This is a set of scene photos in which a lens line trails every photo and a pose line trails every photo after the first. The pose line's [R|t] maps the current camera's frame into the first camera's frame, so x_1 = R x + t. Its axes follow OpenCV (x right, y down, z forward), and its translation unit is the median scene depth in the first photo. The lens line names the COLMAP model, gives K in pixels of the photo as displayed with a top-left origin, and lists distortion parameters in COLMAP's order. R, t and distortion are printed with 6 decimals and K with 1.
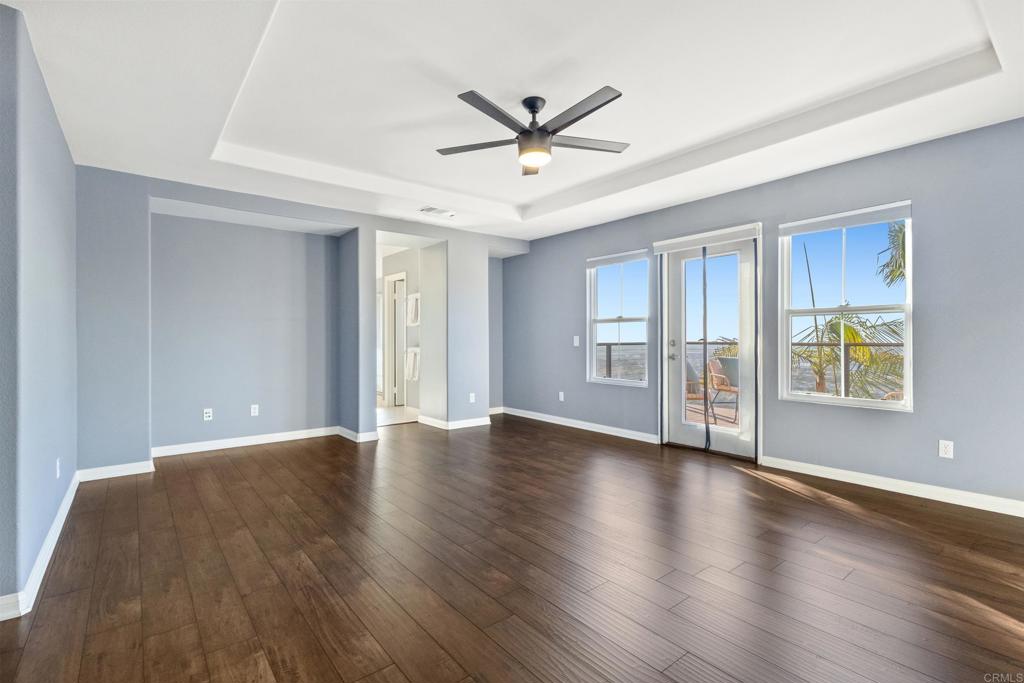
lens RADIAL K [[474.5, 0, 509.6], [0, 474.5, 343.6], [0, 0, 1]] dist [-0.000641, -0.000320]
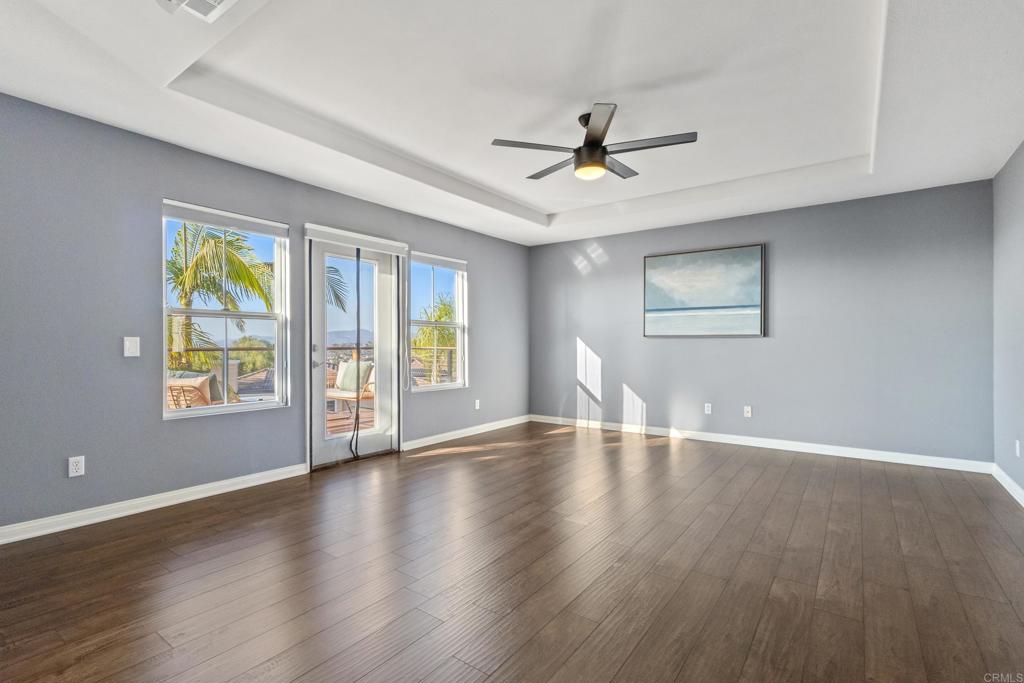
lens RADIAL K [[474.5, 0, 509.6], [0, 474.5, 343.6], [0, 0, 1]] dist [-0.000641, -0.000320]
pose [[-0.265038, 0.004351, 0.964228, -0.610218], [0.011027, 0.999938, -0.001481, -0.004080], [-0.964175, 0.010240, -0.265070, 0.965868]]
